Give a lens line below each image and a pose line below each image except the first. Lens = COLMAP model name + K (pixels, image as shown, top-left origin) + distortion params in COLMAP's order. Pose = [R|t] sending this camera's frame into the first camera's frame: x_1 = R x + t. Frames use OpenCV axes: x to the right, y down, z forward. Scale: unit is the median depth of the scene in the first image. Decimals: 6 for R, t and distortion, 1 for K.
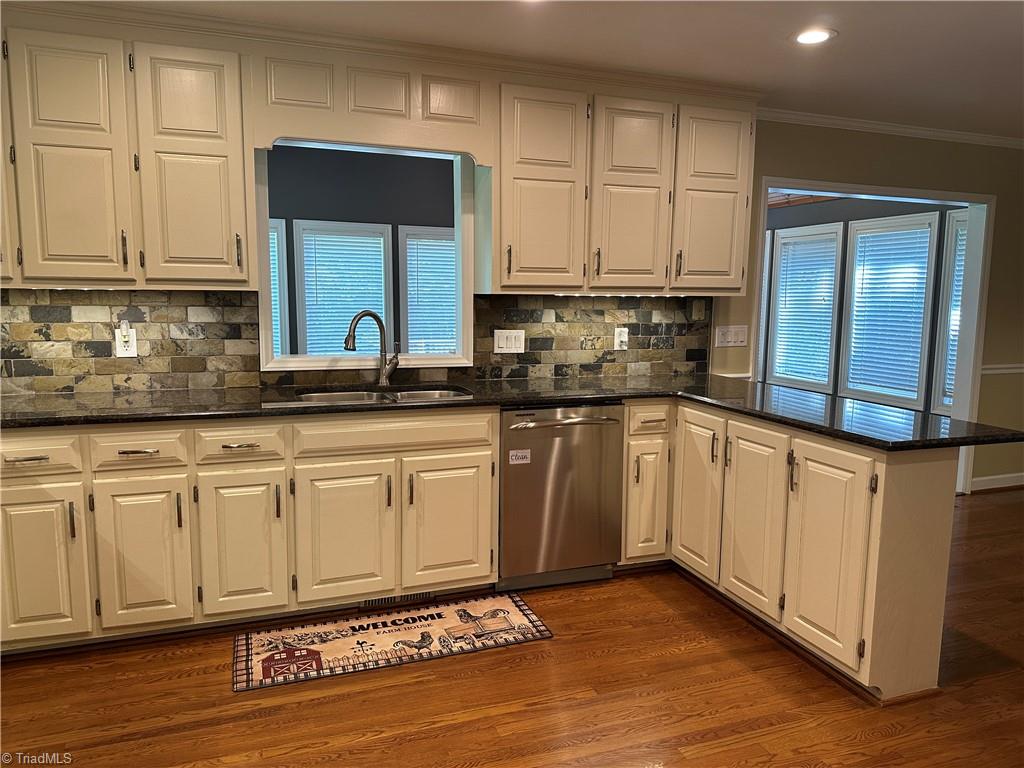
lens RADIAL K [[690.5, 0, 512.0], [0, 690.5, 384.0], [0, 0, 1]] dist [0.002983, 0.000034]
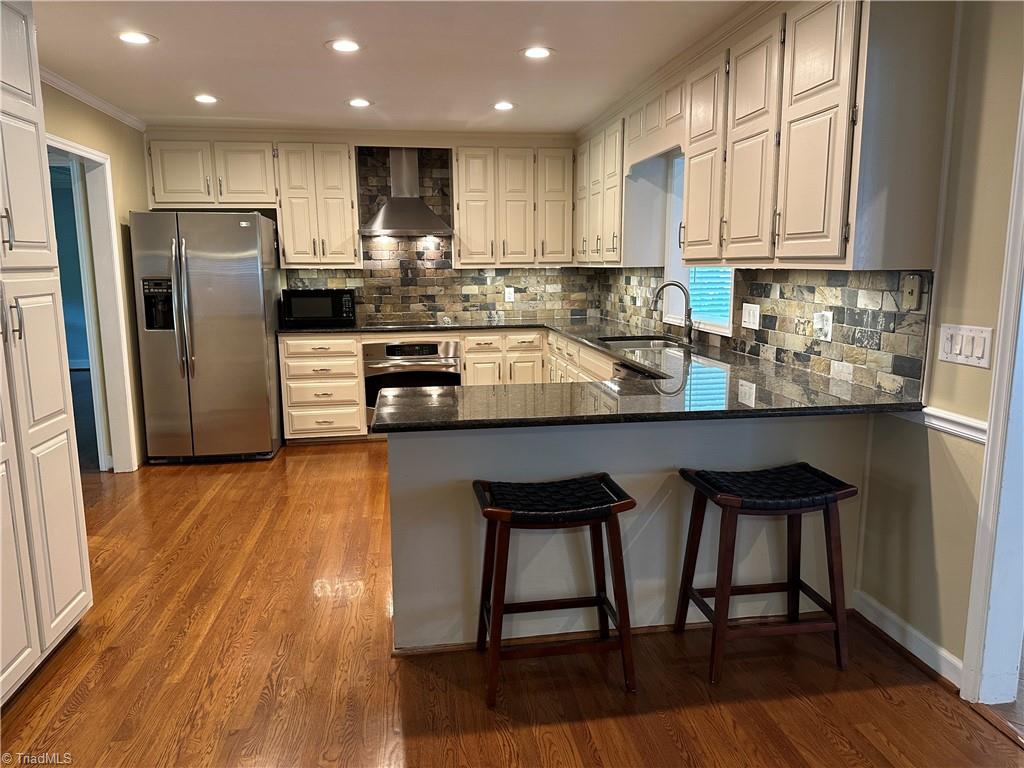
lens RADIAL K [[733.3, 0, 512.0], [0, 733.3, 384.0], [0, 0, 1]] dist [-0.004153, -0.002890]
pose [[-0.192364, 0.159906, -0.968208, 1.001920], [-0.103340, 0.977848, 0.182030, -0.113482], [0.975867, 0.135071, -0.171578, 0.815425]]
